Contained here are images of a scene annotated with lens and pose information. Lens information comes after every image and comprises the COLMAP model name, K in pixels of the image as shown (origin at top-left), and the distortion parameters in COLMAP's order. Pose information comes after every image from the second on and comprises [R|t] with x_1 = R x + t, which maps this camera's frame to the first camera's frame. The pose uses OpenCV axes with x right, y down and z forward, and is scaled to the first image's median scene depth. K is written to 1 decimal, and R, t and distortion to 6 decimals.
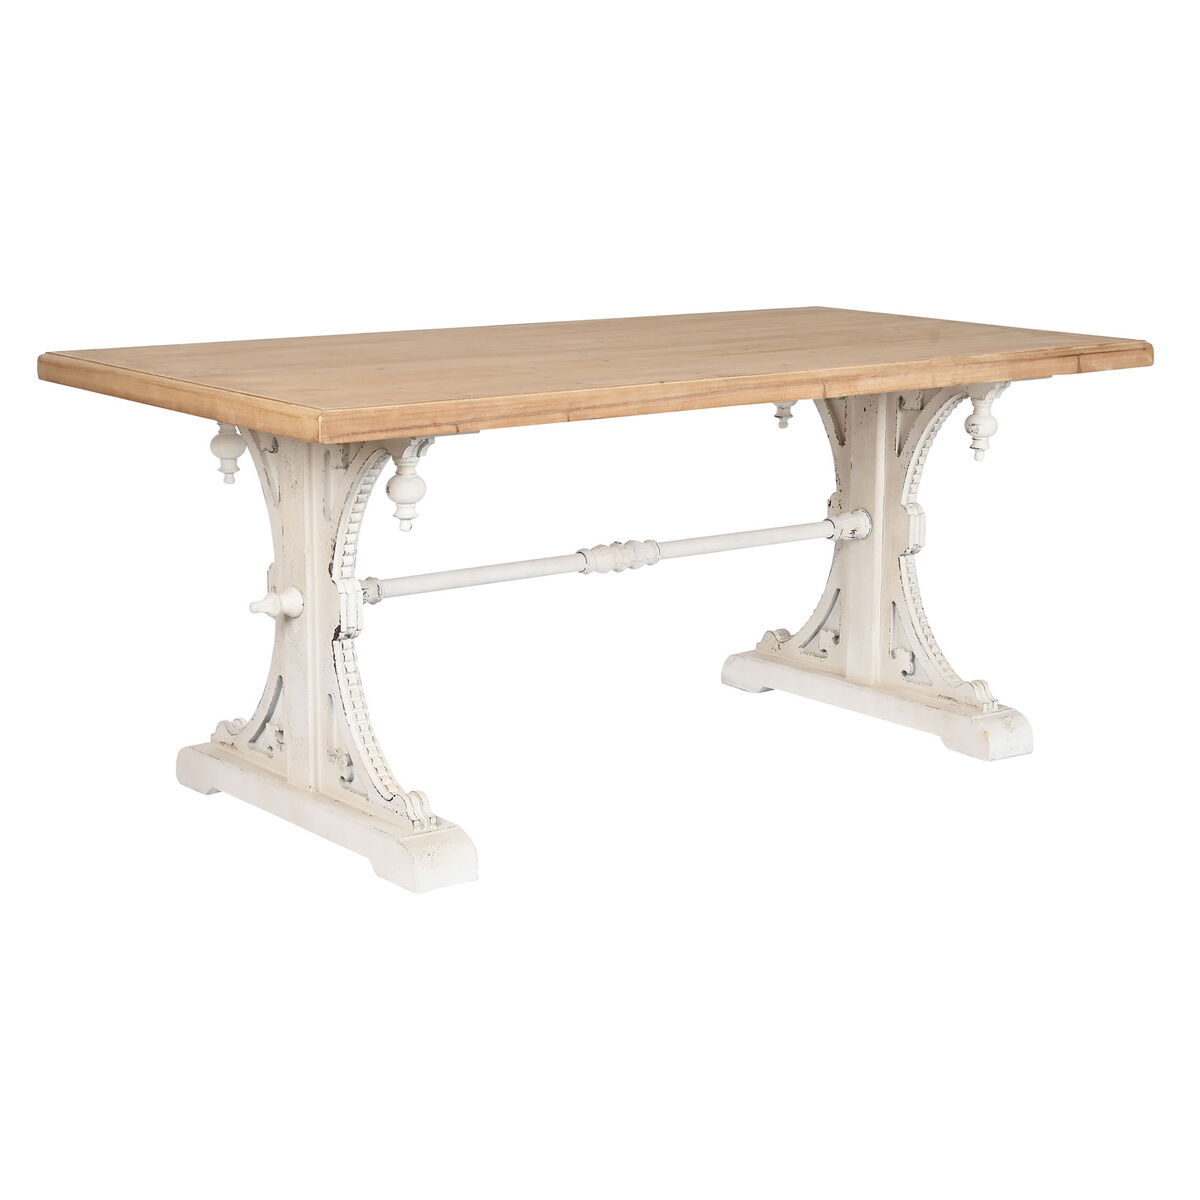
lens RADIAL K [[2696.4, 0, 599.4], [0, 2696.4, 600.3], [0, 0, 1]] dist [0.063202, 0.000000]
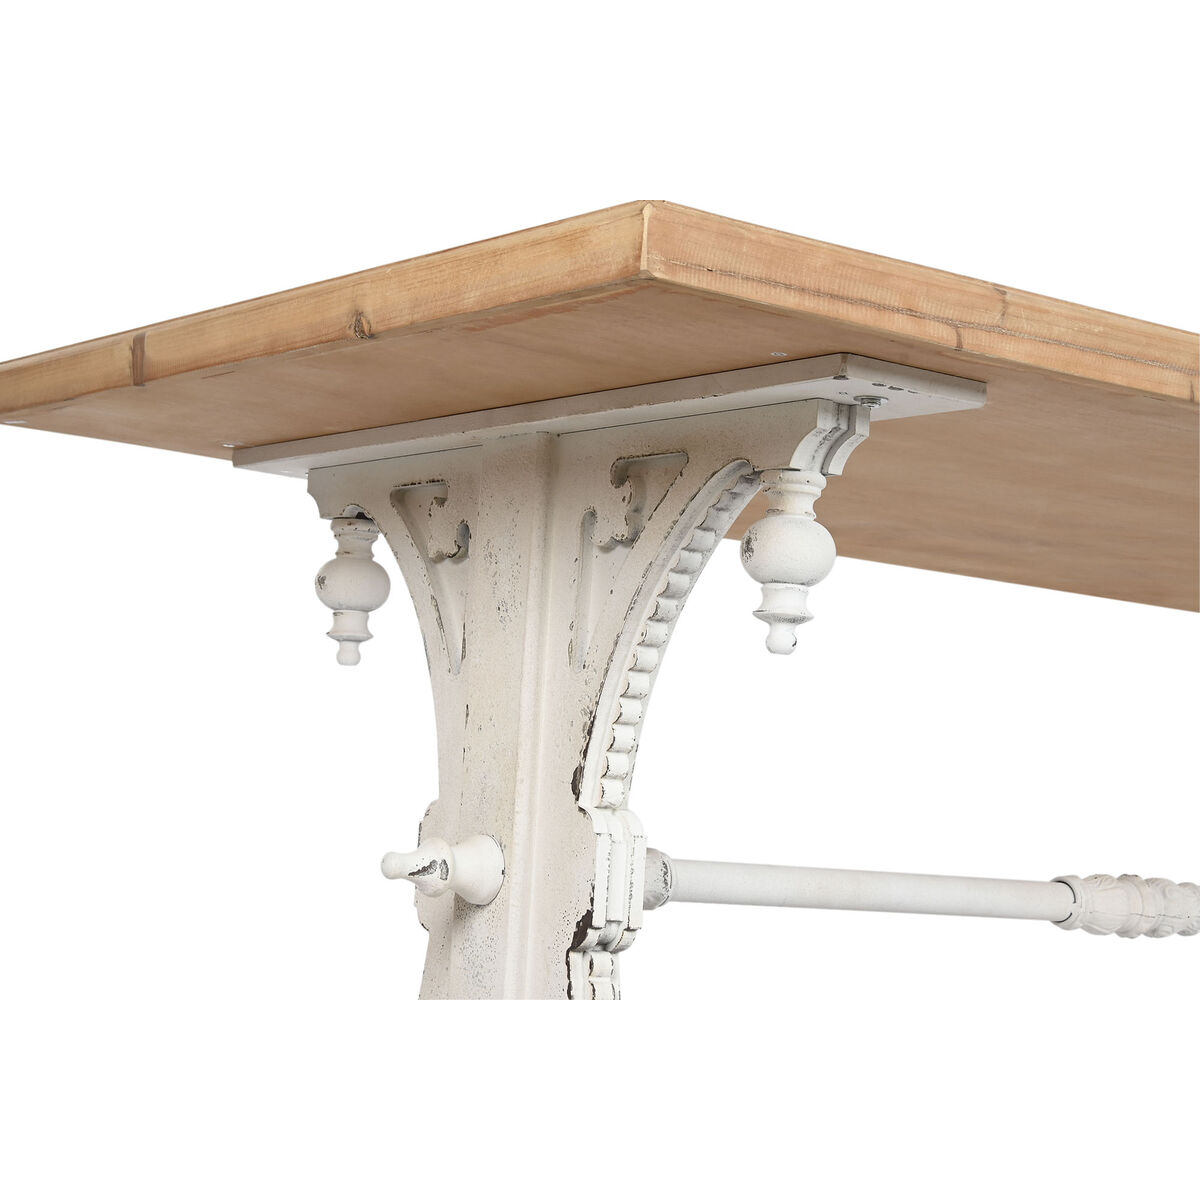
lens RADIAL K [[2685.4, 0, 600.5], [0, 2685.4, 599.8], [0, 0, 1]] dist [0.018593, 0.000000]
pose [[0.998310, 0.053628, -0.022385, -0.087693], [-0.057875, 0.952326, -0.299542, 0.089576], [0.005254, 0.300331, 0.953821, 0.579521]]
